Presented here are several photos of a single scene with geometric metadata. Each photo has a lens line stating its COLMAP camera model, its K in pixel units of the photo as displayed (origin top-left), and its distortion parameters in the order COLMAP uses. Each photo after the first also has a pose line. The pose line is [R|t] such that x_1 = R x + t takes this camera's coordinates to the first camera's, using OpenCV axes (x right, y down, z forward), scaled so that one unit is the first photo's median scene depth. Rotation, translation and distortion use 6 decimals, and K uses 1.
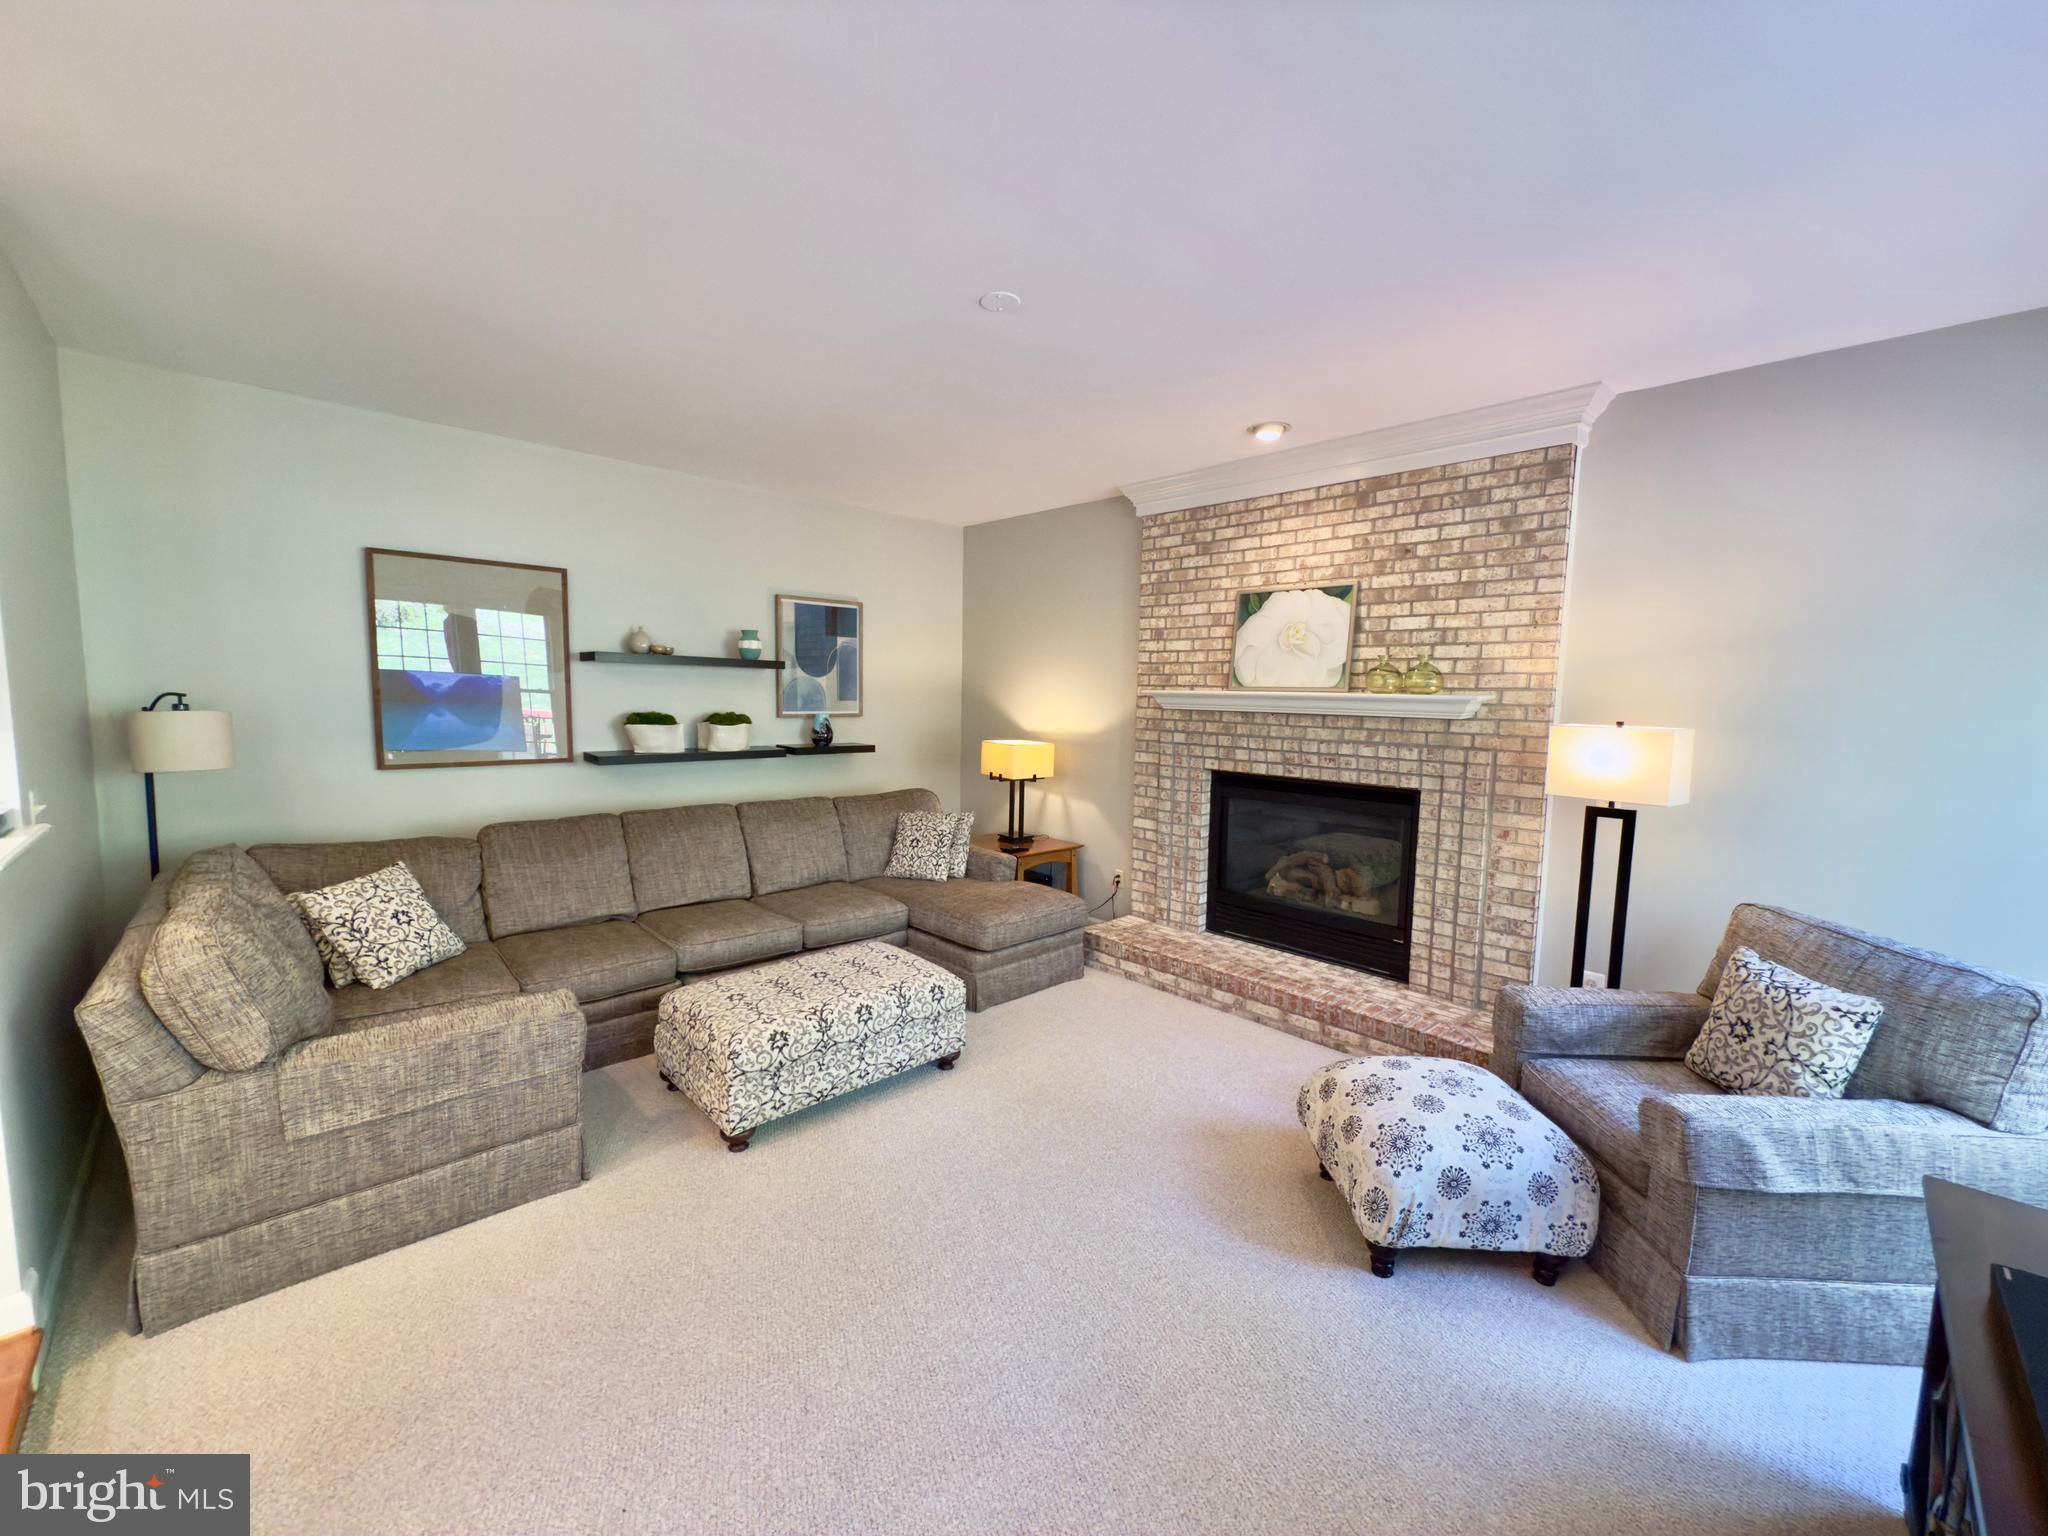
lens RADIAL K [[813.6, 0, 1026.3], [0, 813.6, 771.2], [0, 0, 1]] dist [0.001707, -0.000119]
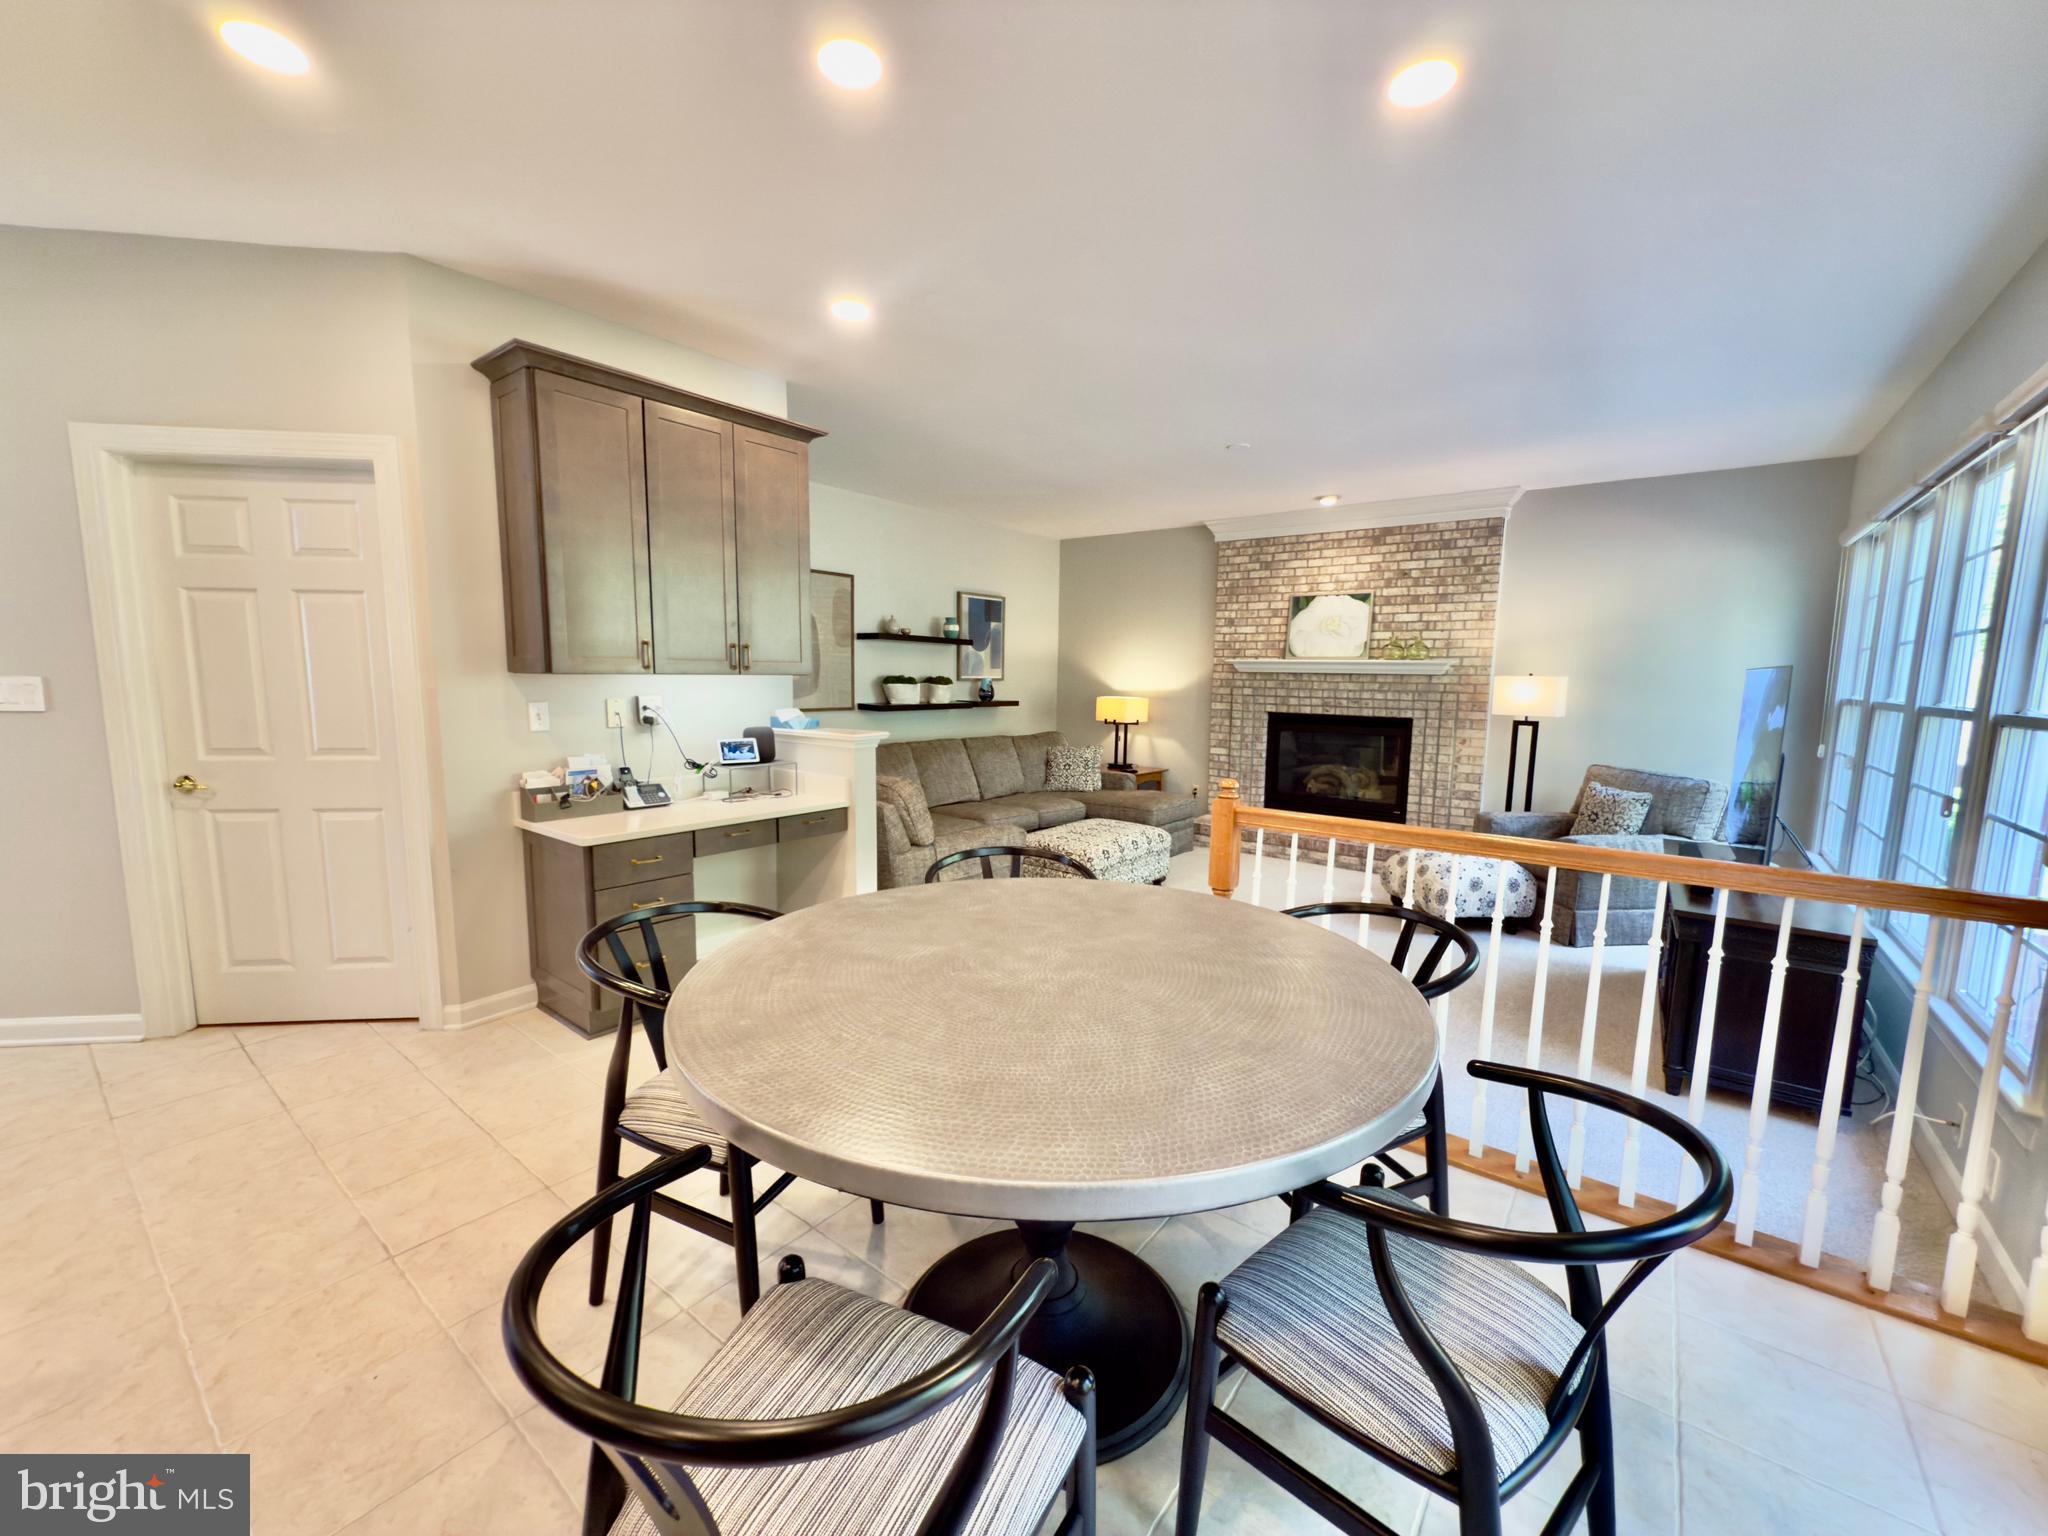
lens RADIAL K [[813.6, 0, 1026.3], [0, 813.6, 771.2], [0, 0, 1]] dist [0.001707, -0.000119]
pose [[0.989954, -0.020448, 0.139905, -0.495250], [0.016941, 0.999513, 0.026216, 0.069006], [-0.140373, -0.023582, 0.989818, -0.499931]]
